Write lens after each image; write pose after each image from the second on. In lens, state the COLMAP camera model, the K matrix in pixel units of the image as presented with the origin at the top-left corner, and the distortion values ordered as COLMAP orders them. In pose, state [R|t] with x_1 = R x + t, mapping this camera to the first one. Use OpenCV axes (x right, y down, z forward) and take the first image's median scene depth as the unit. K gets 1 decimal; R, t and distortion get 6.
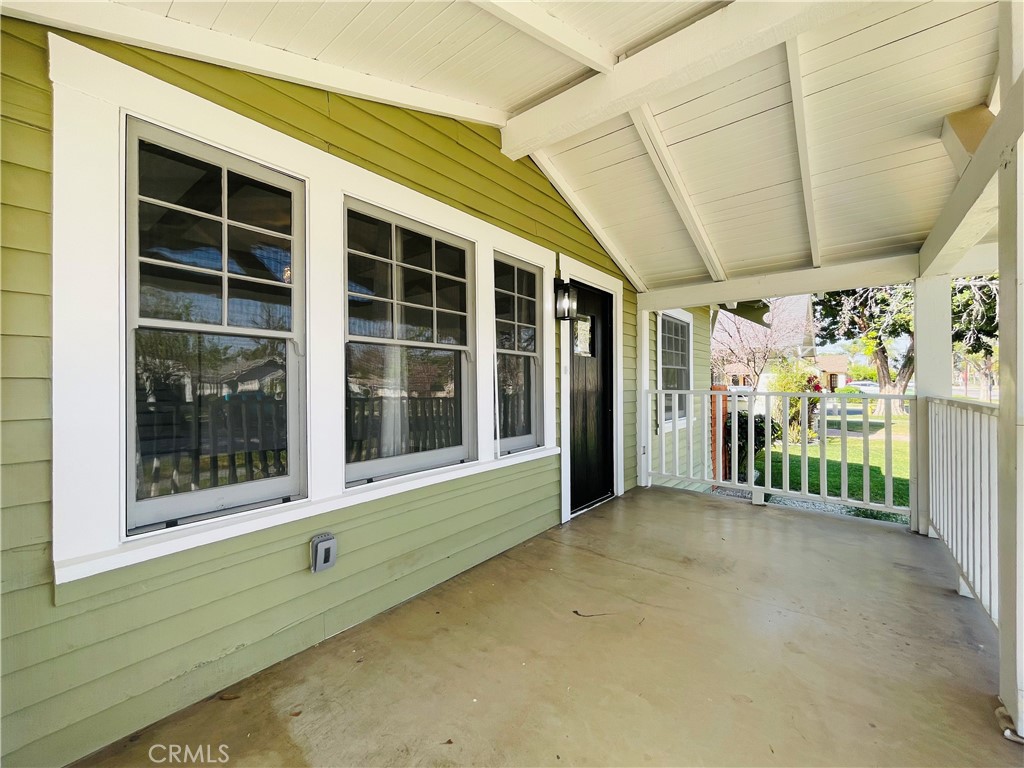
lens RADIAL K [[420.4, 0, 512.7], [0, 420.4, 383.3], [0, 0, 1]] dist [0.002425, -0.001006]
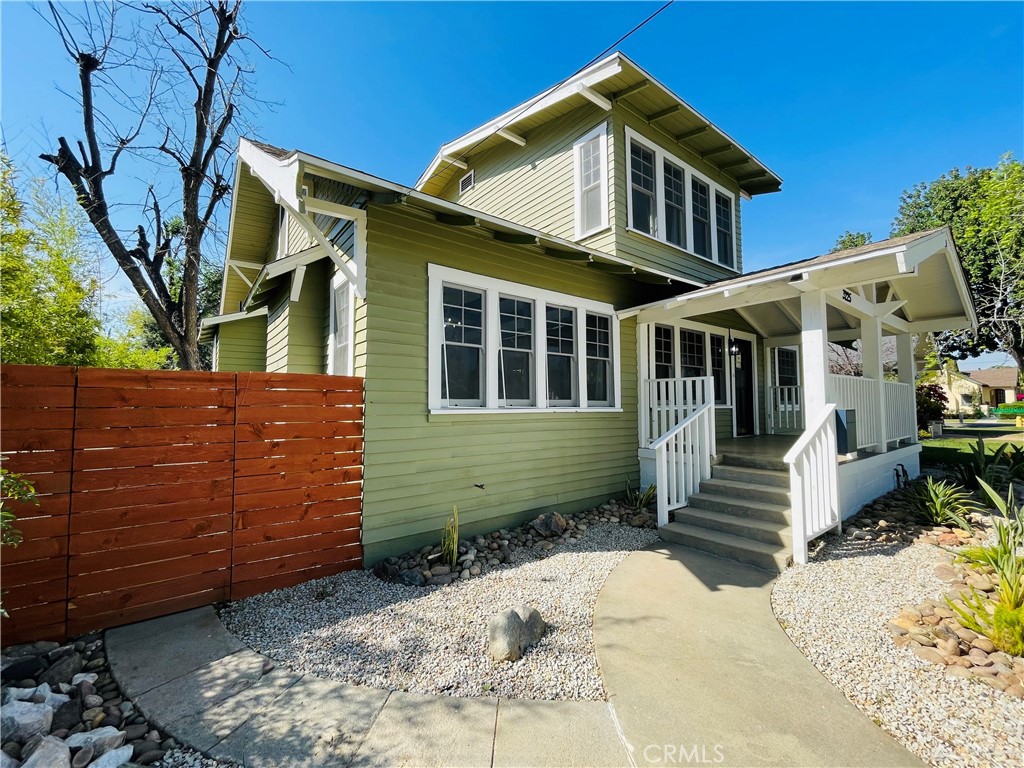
lens RADIAL K [[420.4, 0, 509.5], [0, 420.4, 380.8], [0, 0, 1]] dist [0.002425, -0.001006]
pose [[0.972030, -0.010273, -0.234632, -0.445053], [-0.002223, 0.998596, -0.052931, 0.105179], [0.234846, 0.051972, 0.970642, -1.327462]]
